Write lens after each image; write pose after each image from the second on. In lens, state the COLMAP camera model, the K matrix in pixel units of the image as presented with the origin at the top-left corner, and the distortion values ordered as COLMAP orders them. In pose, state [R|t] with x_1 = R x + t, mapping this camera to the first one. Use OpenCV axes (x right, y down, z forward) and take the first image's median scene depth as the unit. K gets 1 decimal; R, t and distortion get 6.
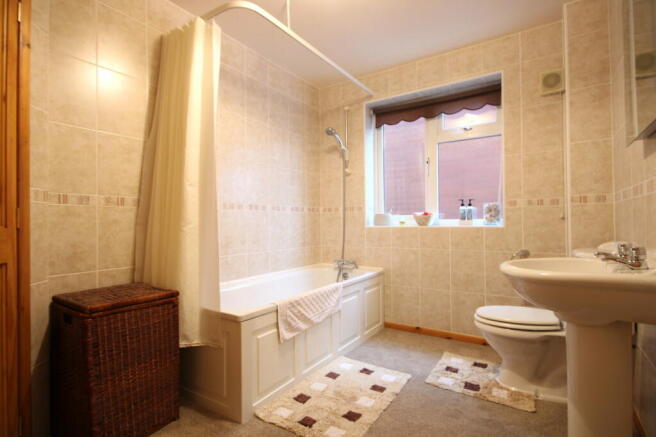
lens RADIAL K [[332.8, 0, 328.0], [0, 332.8, 218.5], [0, 0, 1]] dist [0.002778, 0.000740]
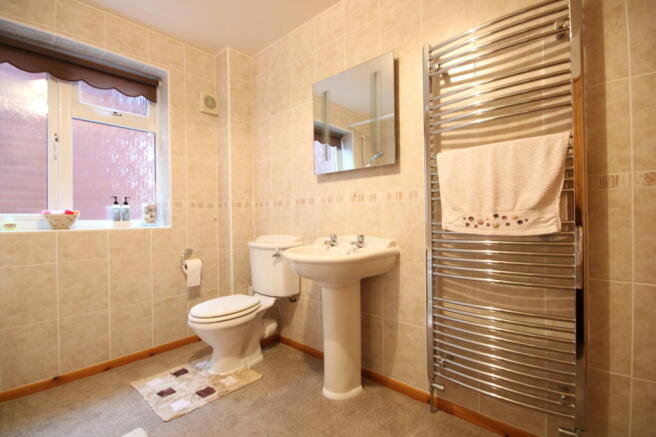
lens RADIAL K [[303.6, 0, 328.0], [0, 303.6, 218.5], [0, 0, 1]] dist [-0.002285, -0.000815]
pose [[0.143263, 0.003535, 0.989678, -0.314038], [-0.000996, 0.999994, -0.003427, 0.000311], [-0.989684, -0.000495, 0.143266, 0.413017]]
